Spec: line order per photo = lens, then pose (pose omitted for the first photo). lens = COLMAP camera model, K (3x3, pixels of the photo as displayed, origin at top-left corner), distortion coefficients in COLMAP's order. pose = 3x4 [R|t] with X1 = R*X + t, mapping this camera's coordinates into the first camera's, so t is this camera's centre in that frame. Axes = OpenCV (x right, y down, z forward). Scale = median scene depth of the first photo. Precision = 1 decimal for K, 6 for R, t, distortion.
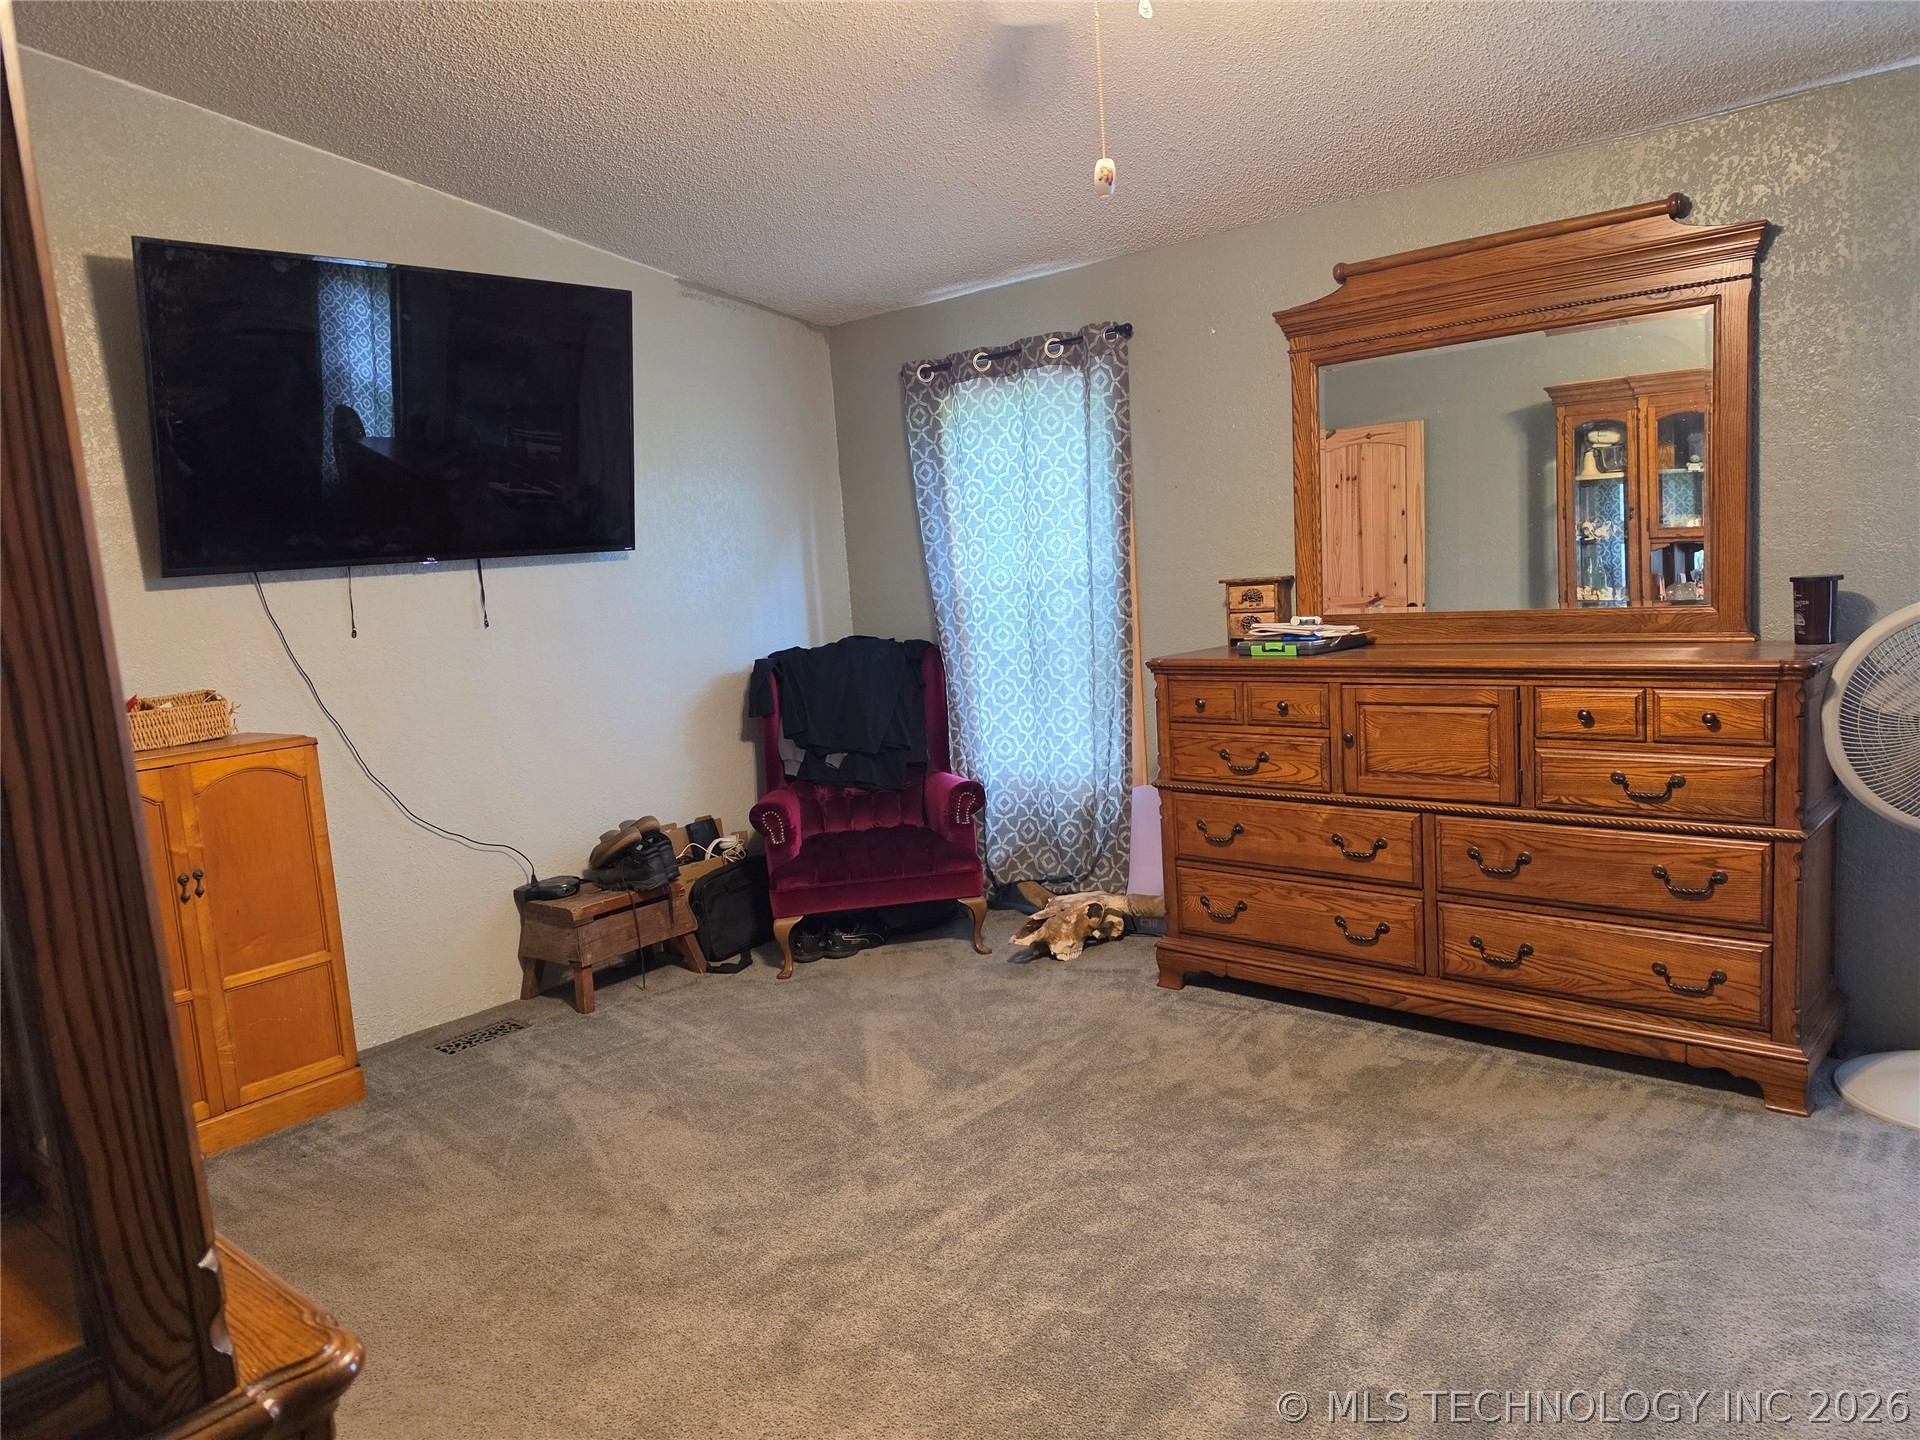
lens RADIAL K [[1303.7, 0, 960.0], [0, 1303.7, 720.0], [0, 0, 1]] dist [0.070574, -0.109483]
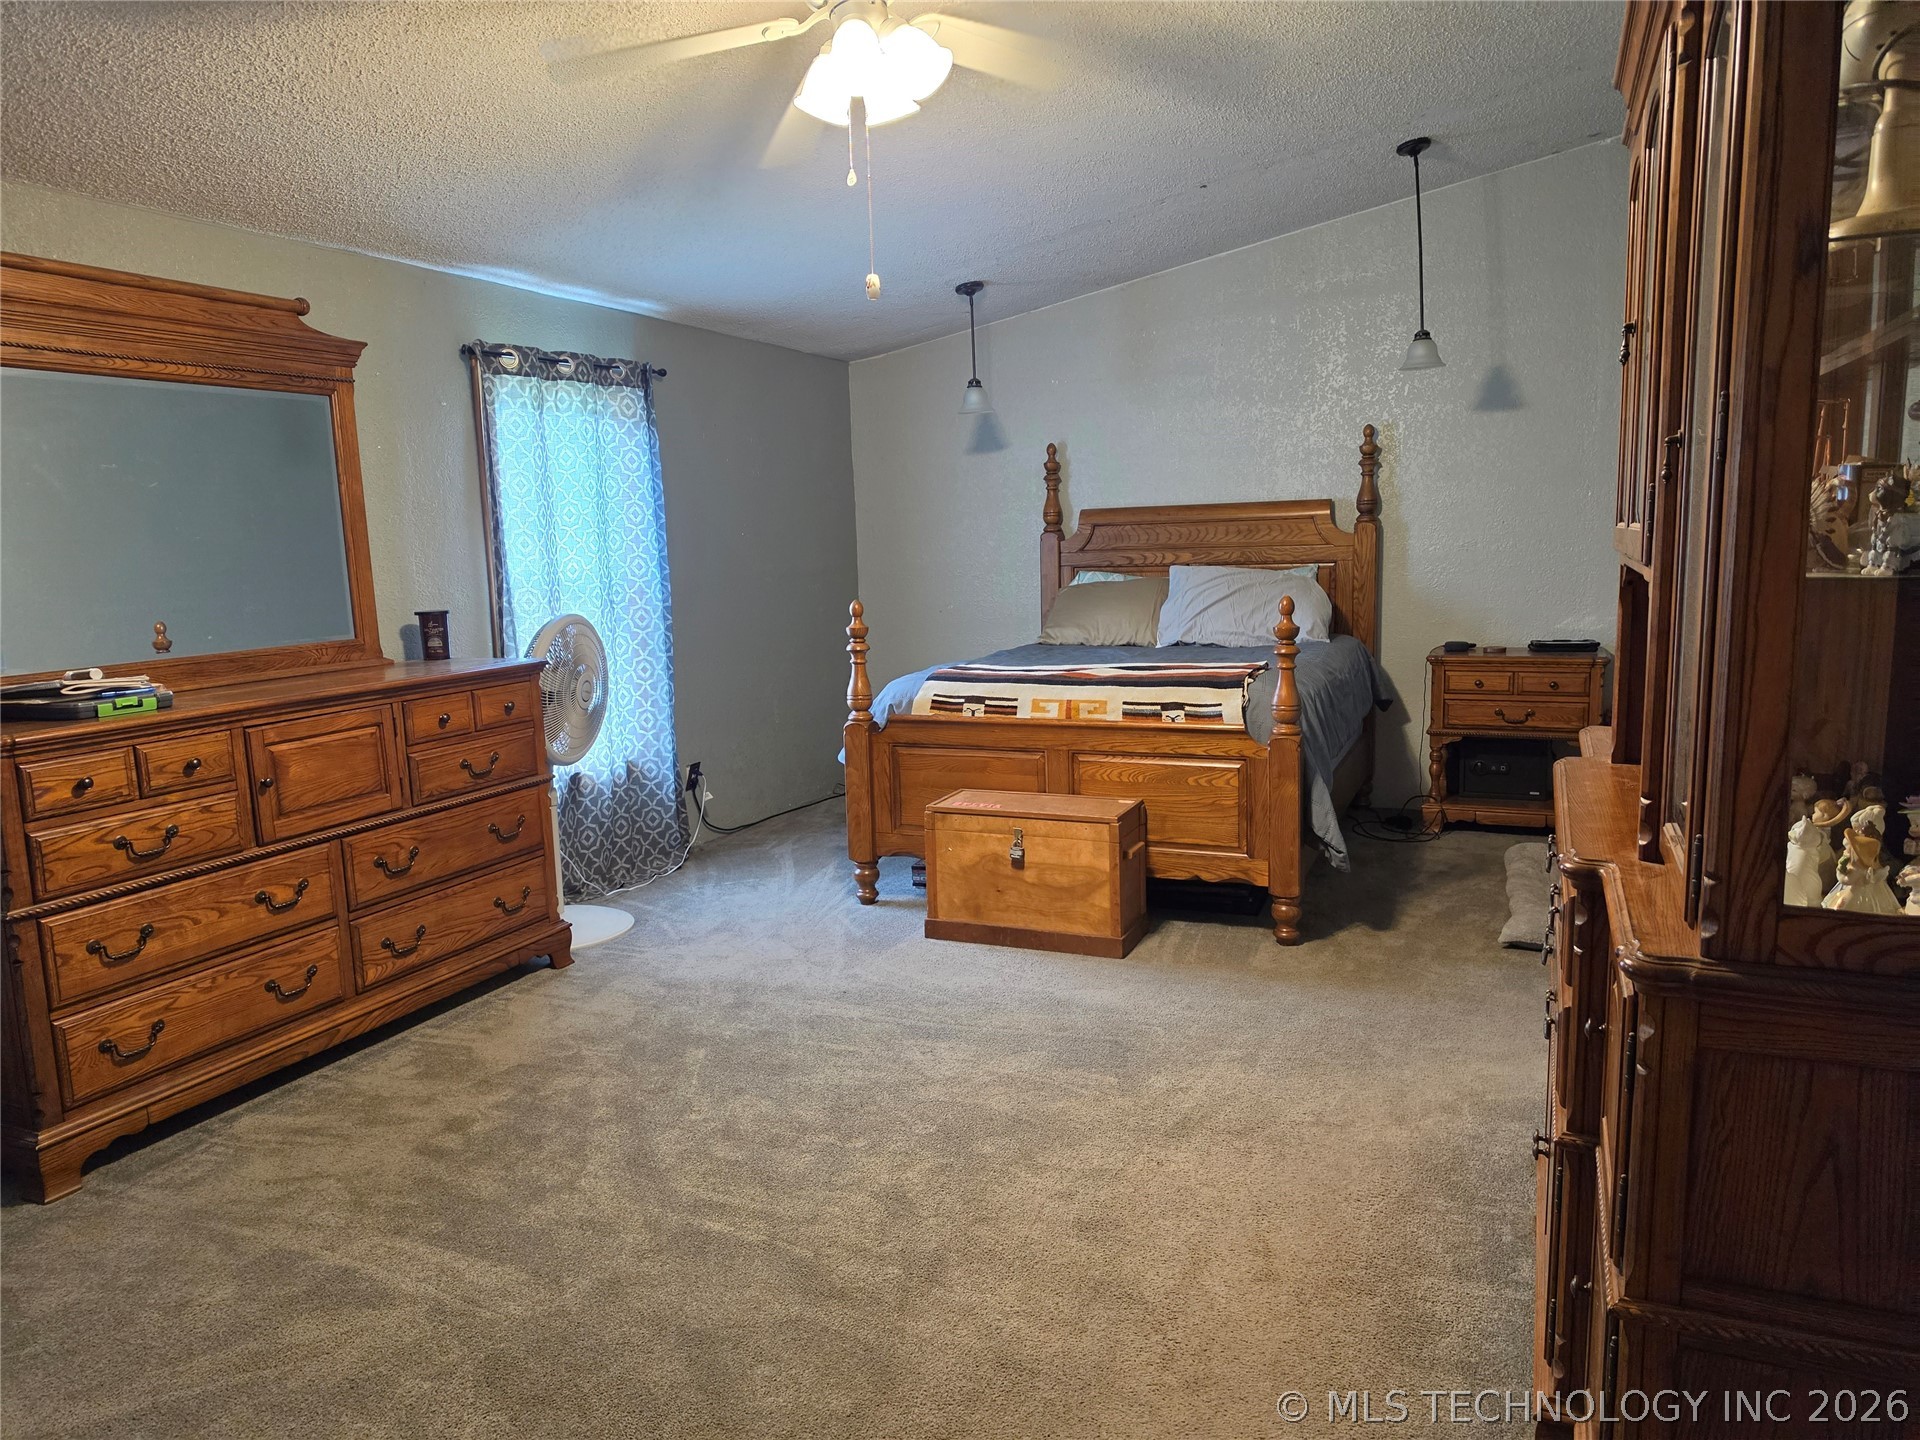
lens RADIAL K [[1303.7, 0, 960.0], [0, 1303.7, 720.0], [0, 0, 1]] dist [0.070574, -0.109483]
pose [[-0.306057, -0.055561, 0.950391, -0.755667], [0.173057, 0.978416, 0.112929, -0.051648], [-0.936152, 0.199035, -0.289836, 0.810669]]
